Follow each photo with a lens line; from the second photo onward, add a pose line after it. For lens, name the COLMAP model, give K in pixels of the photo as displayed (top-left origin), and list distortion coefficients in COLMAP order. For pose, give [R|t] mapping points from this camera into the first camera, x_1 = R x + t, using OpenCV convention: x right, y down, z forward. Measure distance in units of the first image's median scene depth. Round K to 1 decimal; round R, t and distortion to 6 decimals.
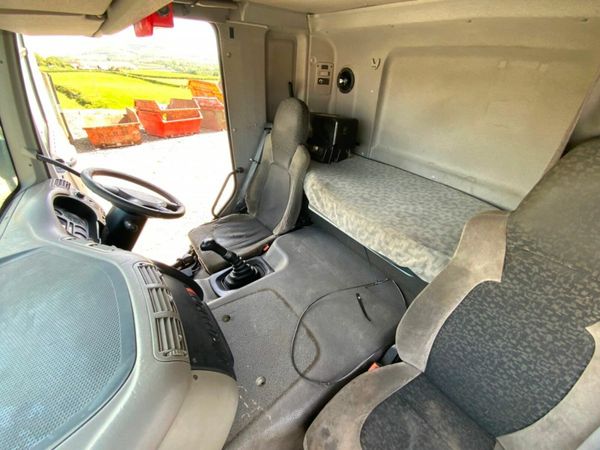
lens RADIAL K [[244.4, 0, 299.6], [0, 244.4, 225.8], [0, 0, 1]] dist [-0.006618, -0.006849]
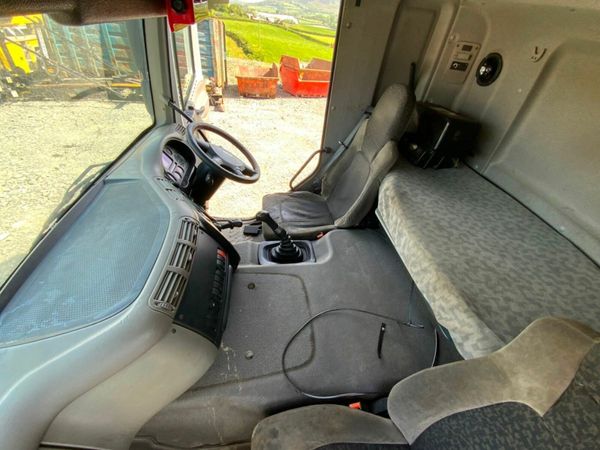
lens RADIAL K [[244.4, 0, 297.3], [0, 244.4, 225.2], [0, 0, 1]] dist [-0.006618, -0.006849]
pose [[0.869946, 0.347014, -0.350394, 0.143061], [-0.308170, 0.937247, 0.163092, -0.102775], [0.385001, -0.033900, 0.922293, 0.065564]]
